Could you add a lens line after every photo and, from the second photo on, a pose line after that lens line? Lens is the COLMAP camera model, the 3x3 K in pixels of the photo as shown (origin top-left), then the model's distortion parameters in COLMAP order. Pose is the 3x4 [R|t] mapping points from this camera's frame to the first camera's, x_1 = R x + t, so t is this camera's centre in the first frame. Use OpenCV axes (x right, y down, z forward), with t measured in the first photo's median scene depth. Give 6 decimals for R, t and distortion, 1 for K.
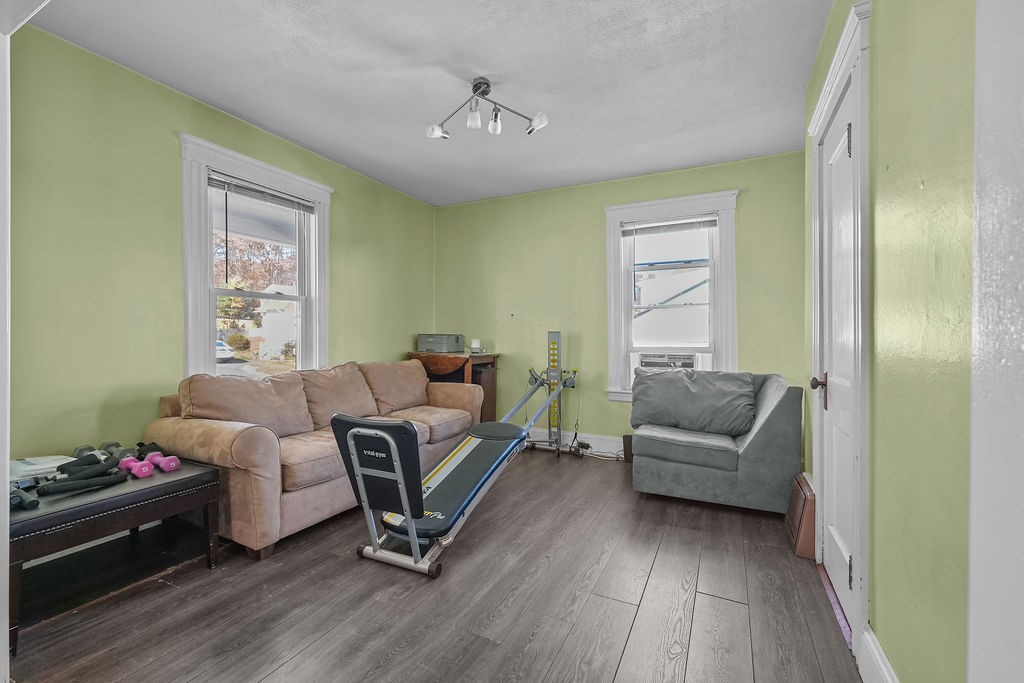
lens RADIAL K [[431.0, 0, 506.5], [0, 431.0, 339.7], [0, 0, 1]] dist [-0.002290, 0.000970]
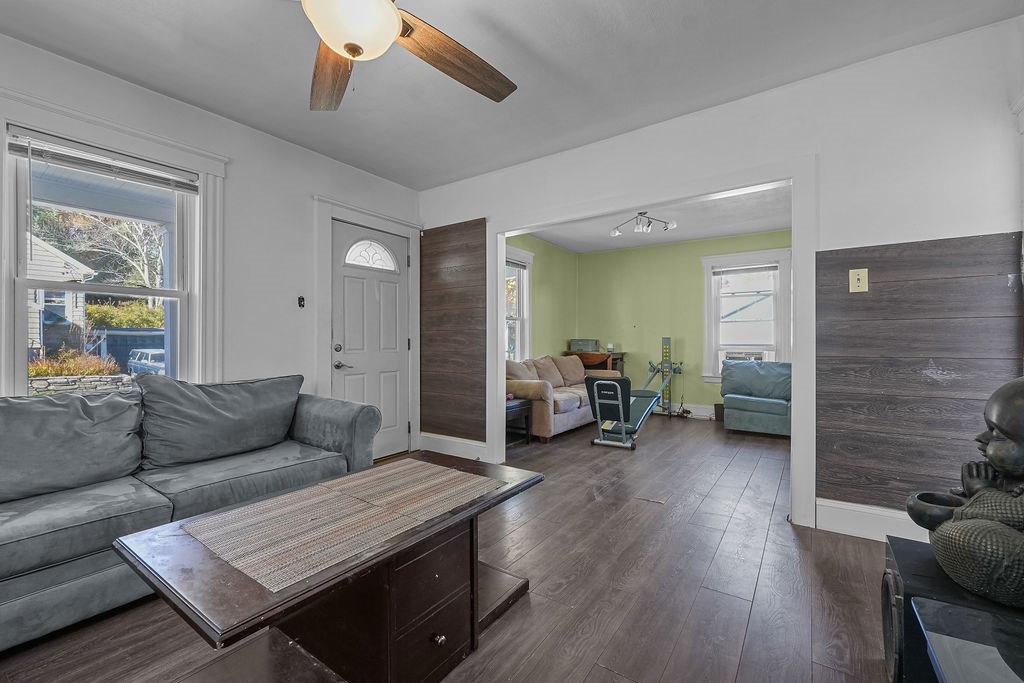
lens RADIAL K [[431.0, 0, 511.4], [0, 431.0, 343.3], [0, 0, 1]] dist [-0.002290, 0.000970]
pose [[0.991246, -0.001864, -0.132017, -0.265848], [0.001233, 0.999987, -0.004861, 0.010024], [0.132024, 0.004655, 0.991236, -0.679698]]
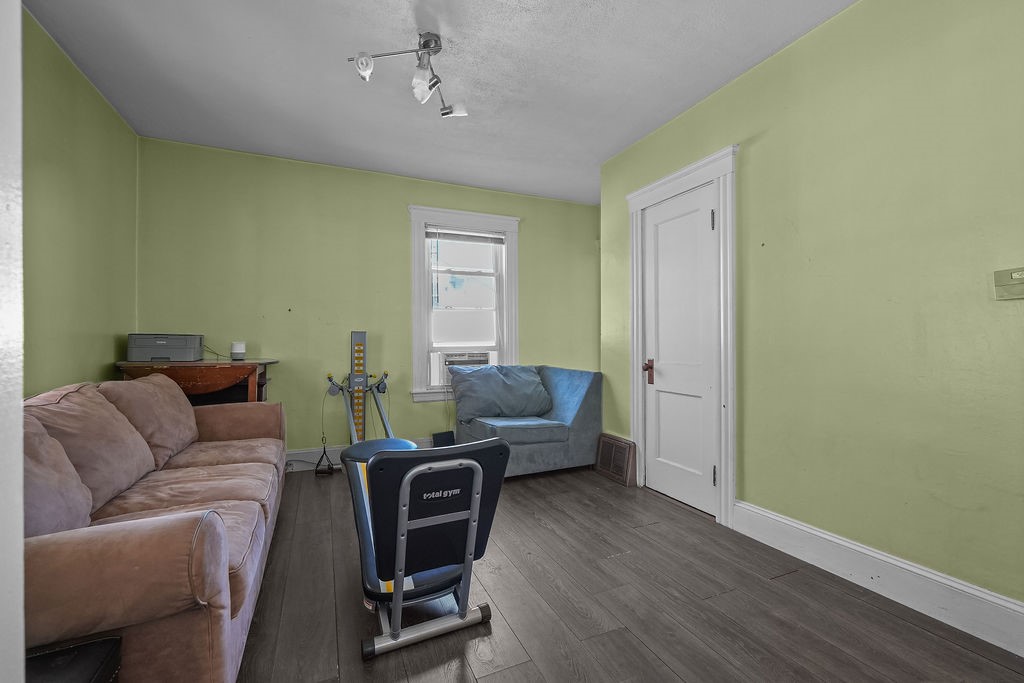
lens RADIAL K [[431.0, 0, 512.9], [0, 431.0, 339.0], [0, 0, 1]] dist [-0.002290, 0.000970]
pose [[0.630131, -0.005001, 0.776473, -0.421896], [0.008844, 0.999961, -0.000737, 0.000029], [-0.776438, 0.007332, 0.630151, 0.229150]]
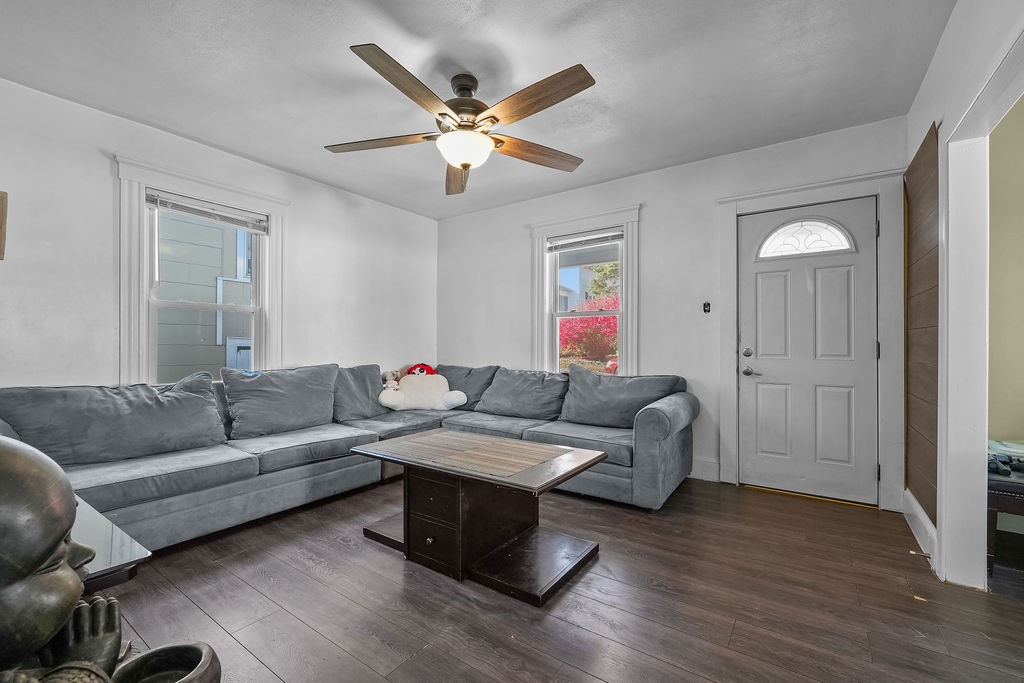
lens RADIAL K [[431.0, 0, 506.6], [0, 431.0, 340.6], [0, 0, 1]] dist [-0.002290, 0.000970]
pose [[-0.127826, -0.009333, -0.991753, 0.172252], [-0.011939, 0.999898, -0.007871, 0.002976], [0.991725, 0.010834, -0.127925, -0.149134]]
